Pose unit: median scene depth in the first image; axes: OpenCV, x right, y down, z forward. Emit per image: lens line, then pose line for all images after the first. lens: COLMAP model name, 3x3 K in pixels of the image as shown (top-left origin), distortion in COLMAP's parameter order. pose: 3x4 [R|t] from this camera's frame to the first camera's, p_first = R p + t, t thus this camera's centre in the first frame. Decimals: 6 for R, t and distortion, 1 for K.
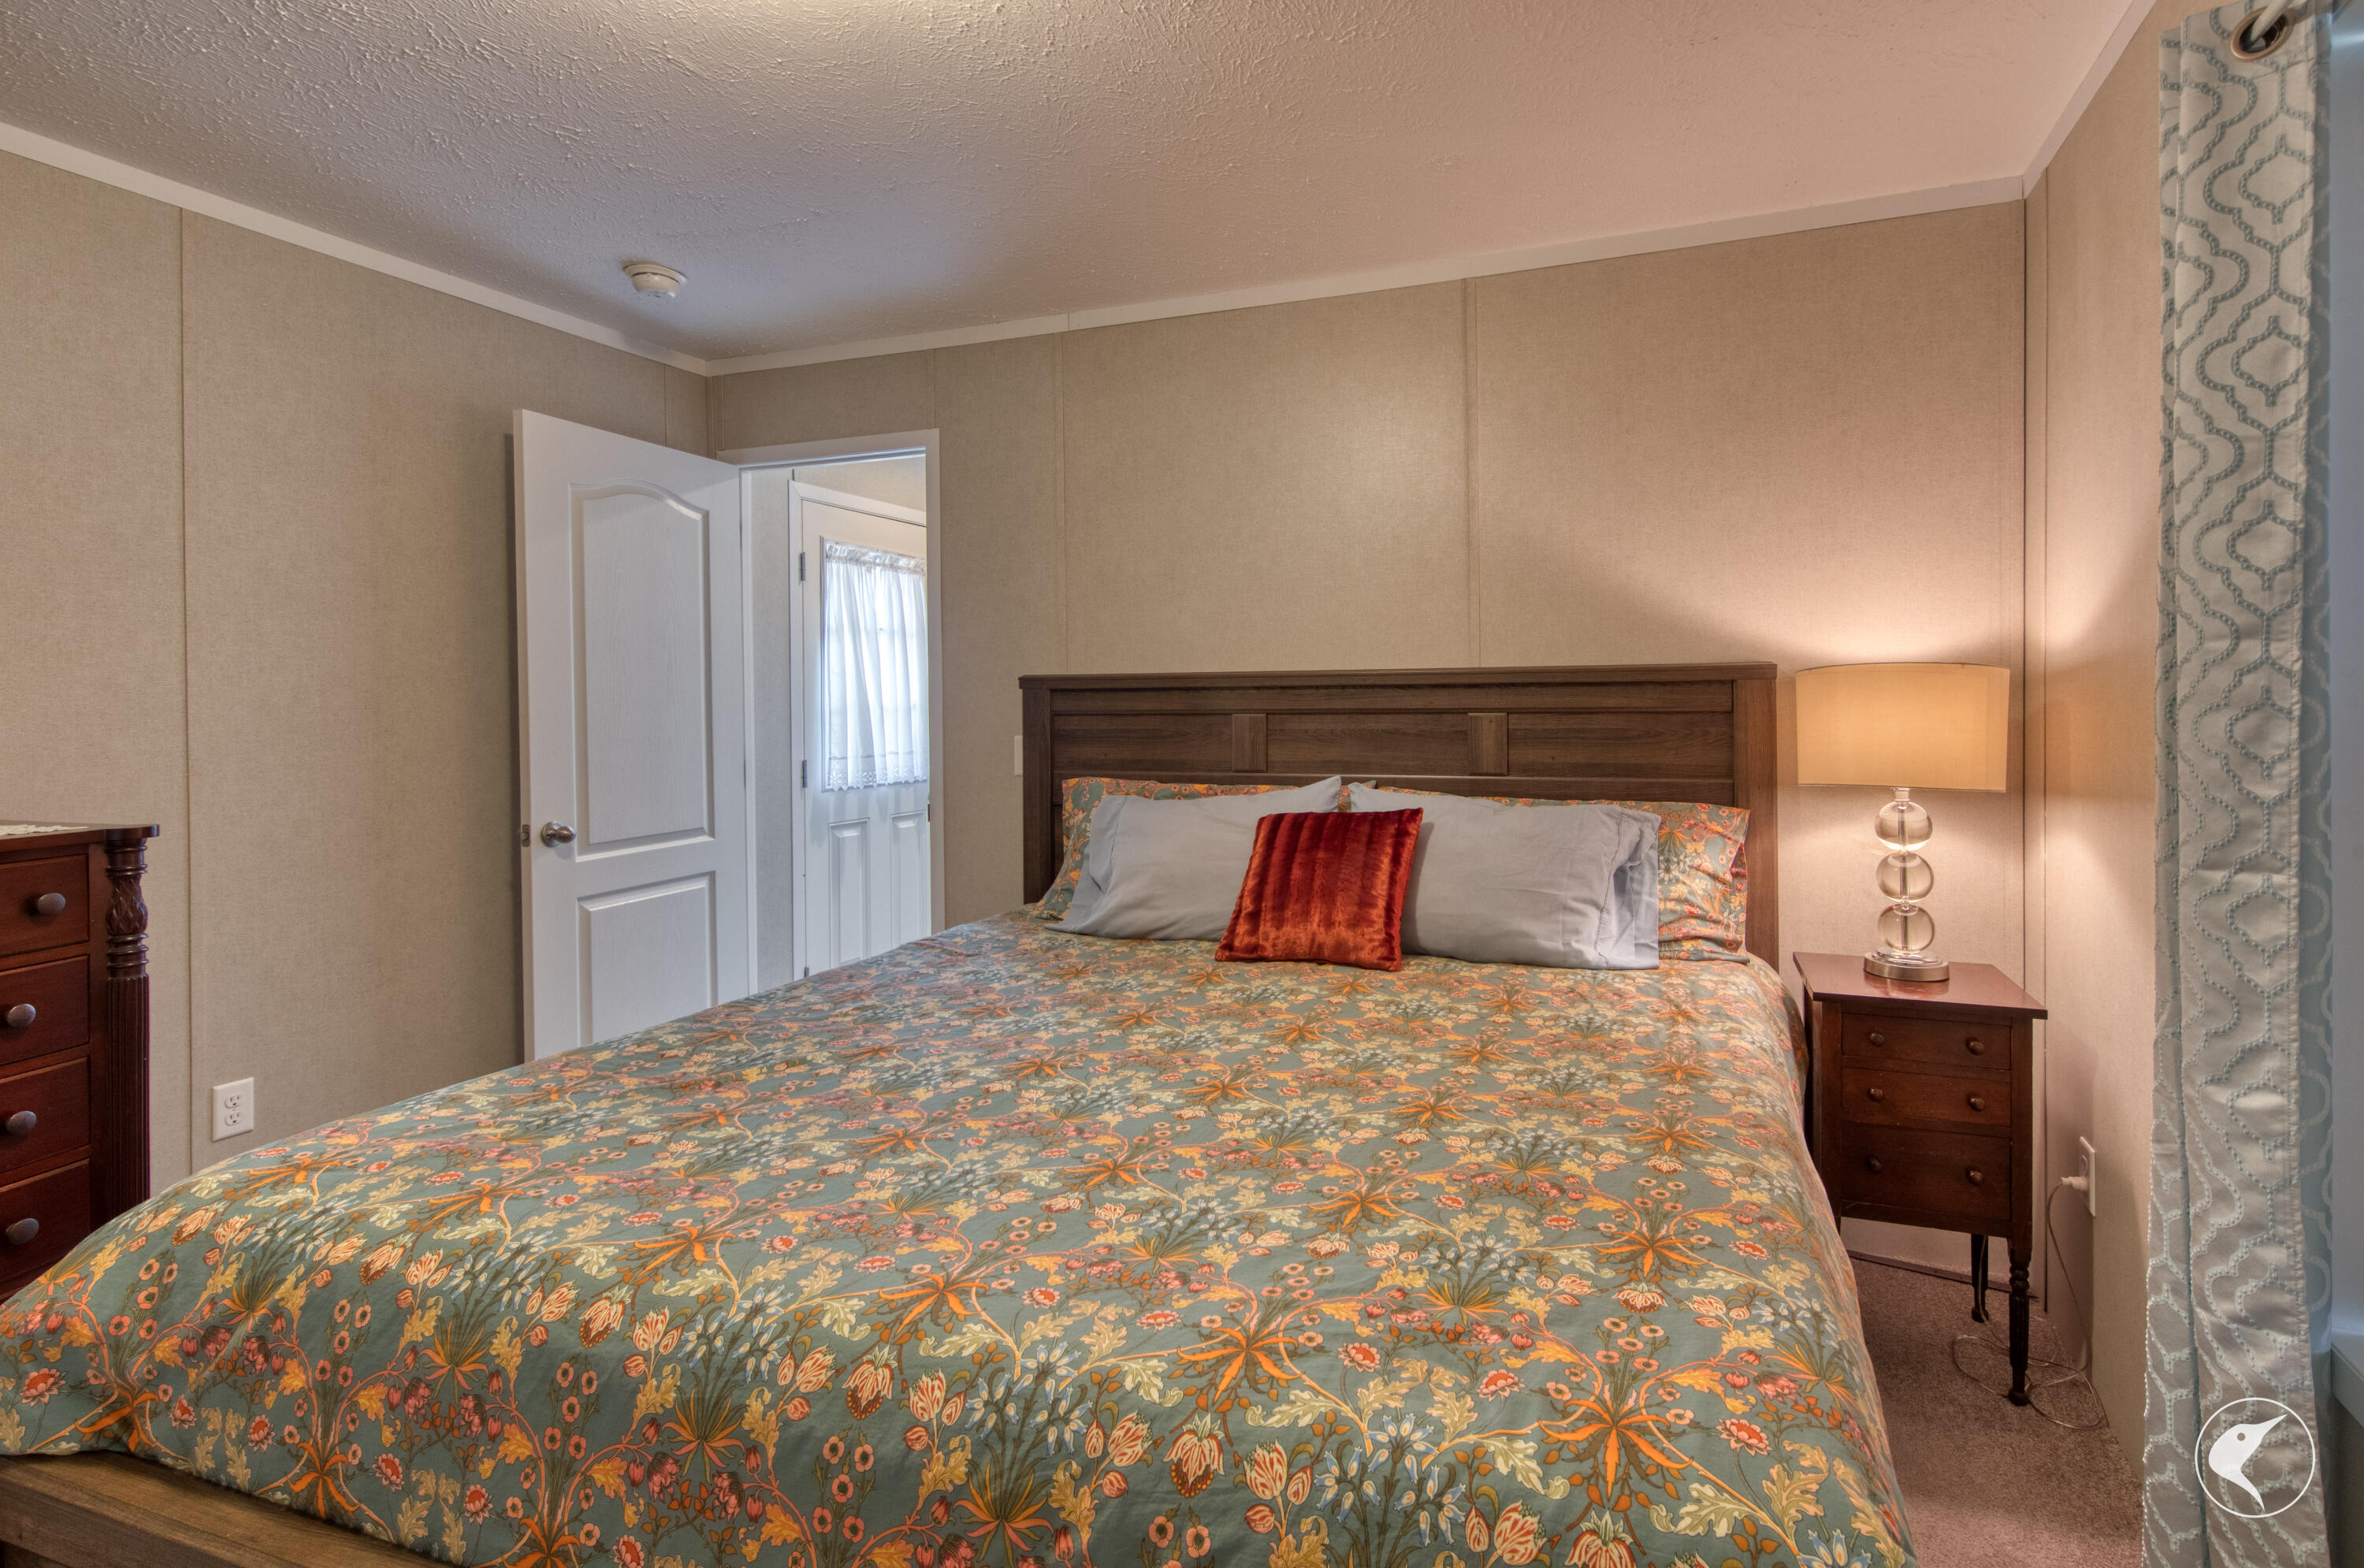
lens RADIAL K [[1104.5, 0, 1216.1], [0, 1104.5, 723.3], [0, 0, 1]] dist [0.004831, -0.002277]
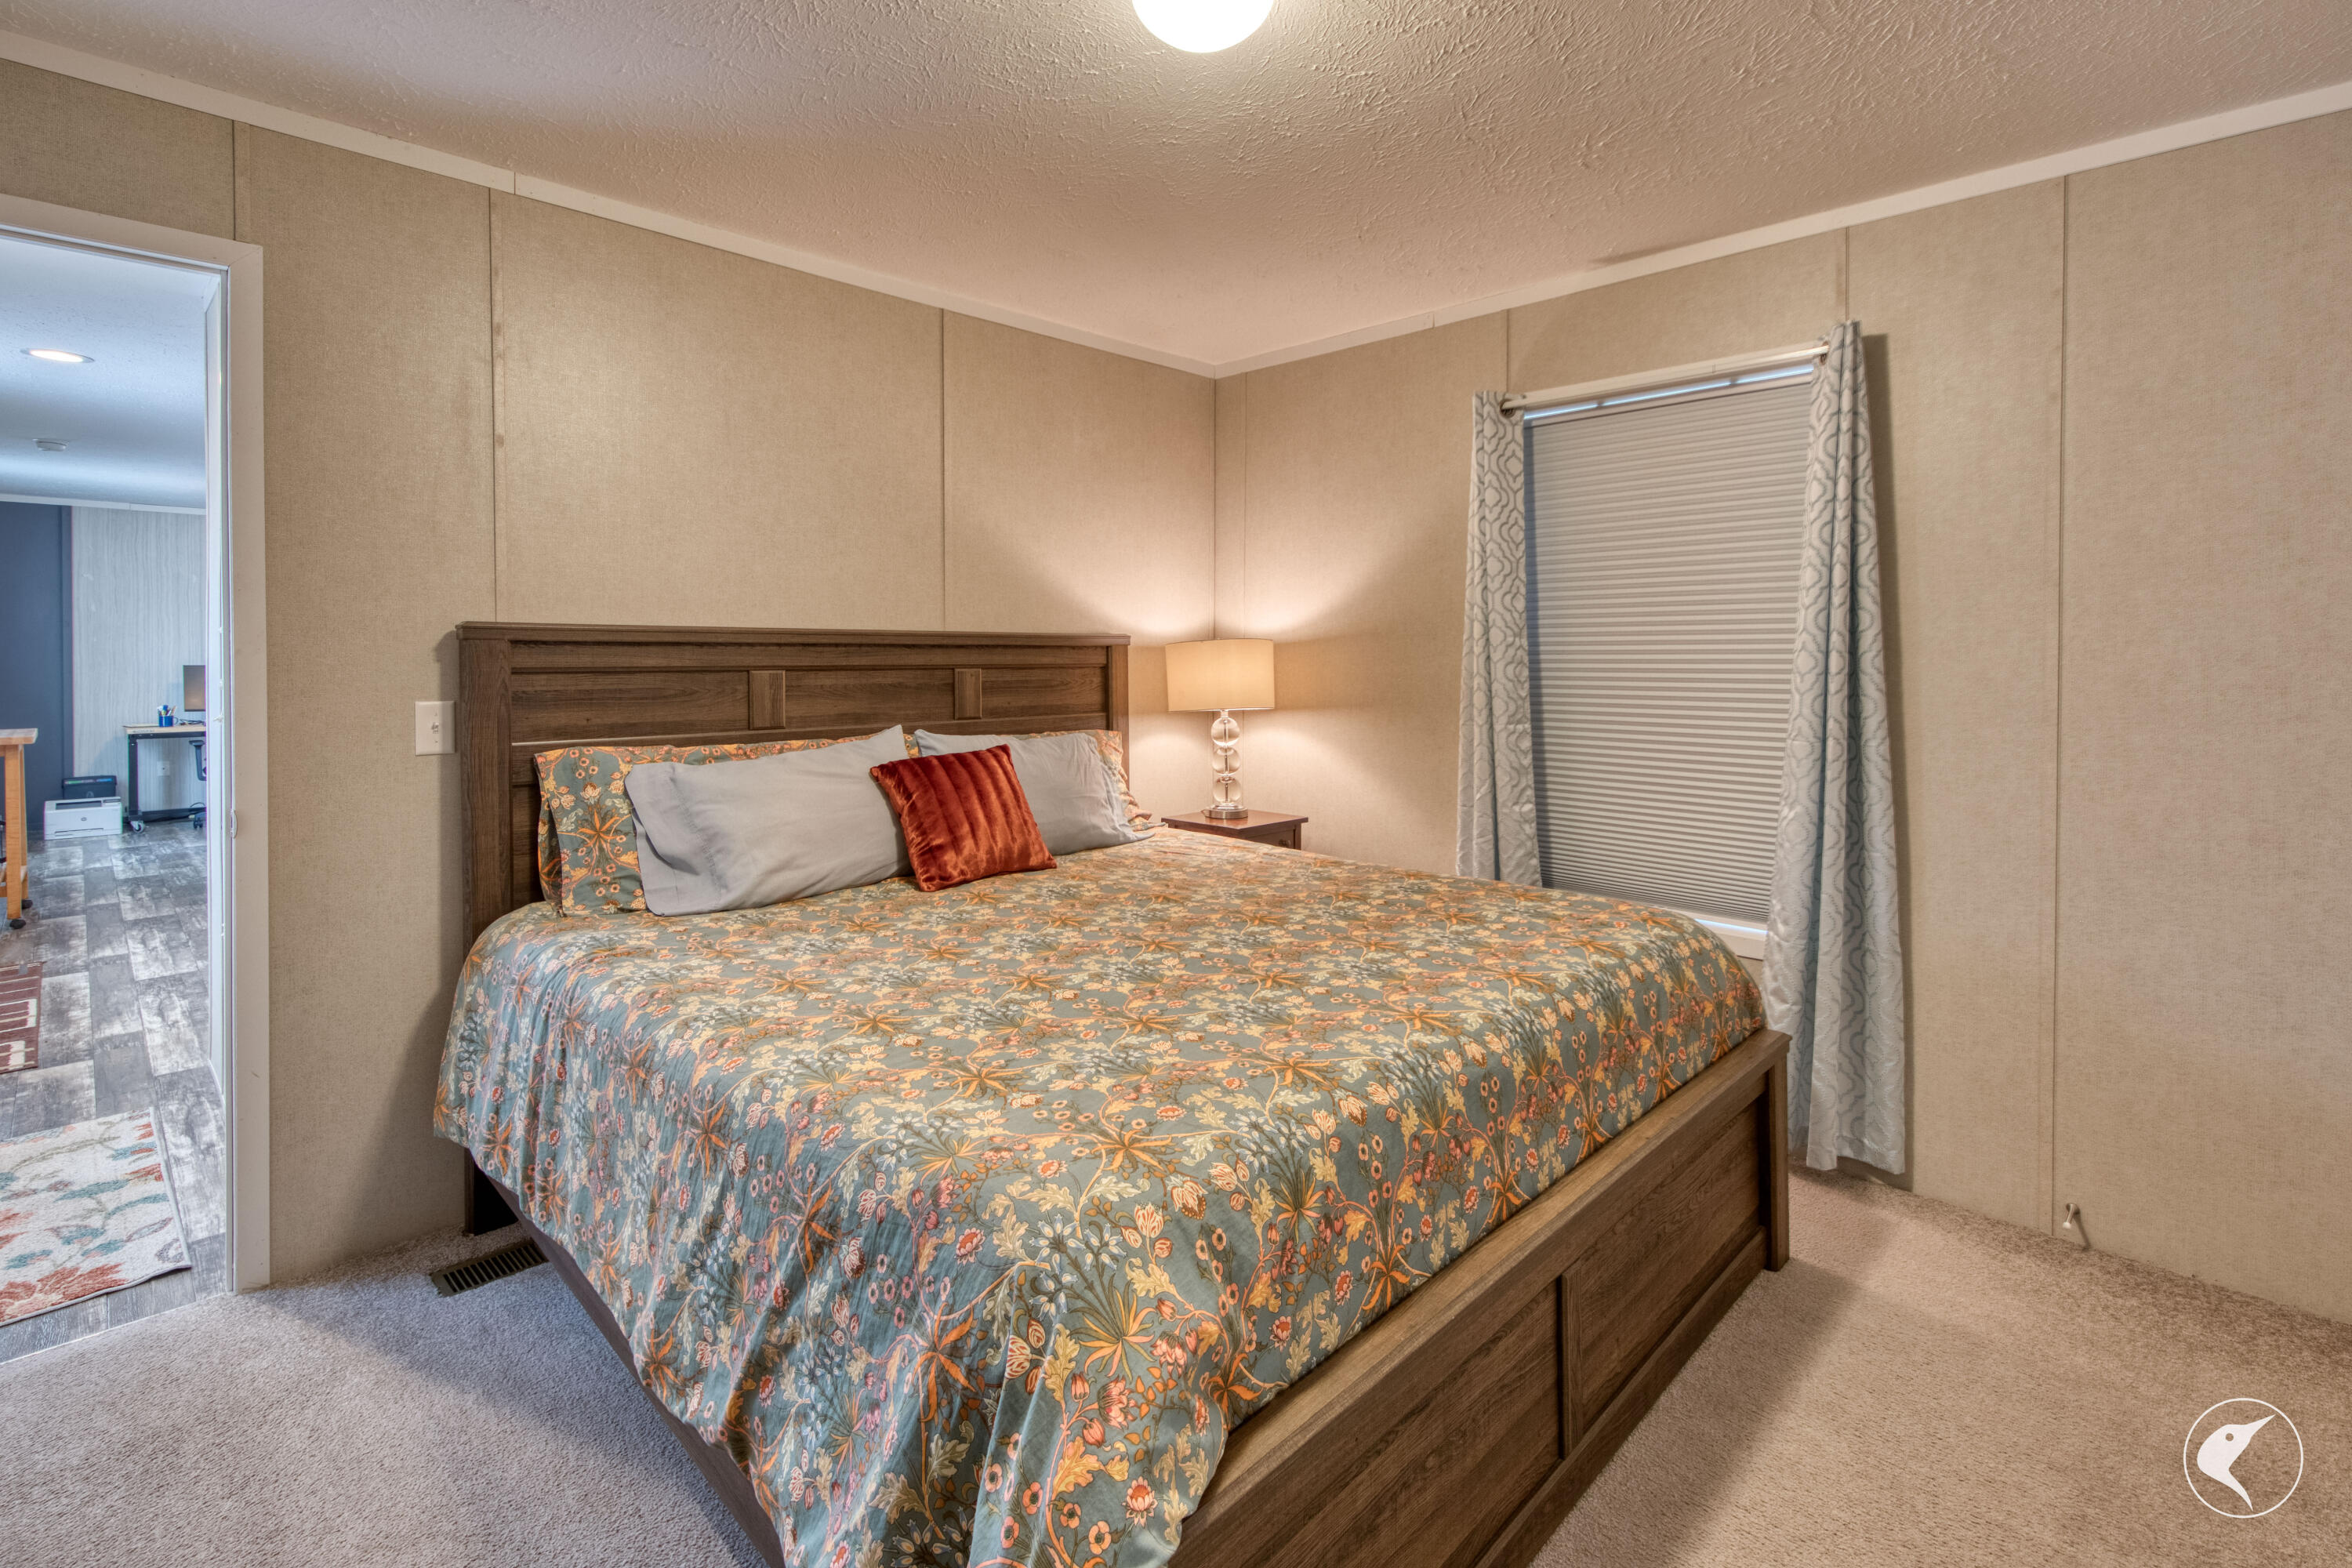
lens RADIAL K [[1098.9, 0, 1178.8], [0, 1098.9, 696.0], [0, 0, 1]] dist [0.004831, -0.002277]
pose [[0.421284, -0.024194, 0.906606, -0.994279], [0.015232, 0.999692, 0.019600, 0.000683], [-0.906801, 0.005553, 0.421523, 0.340013]]
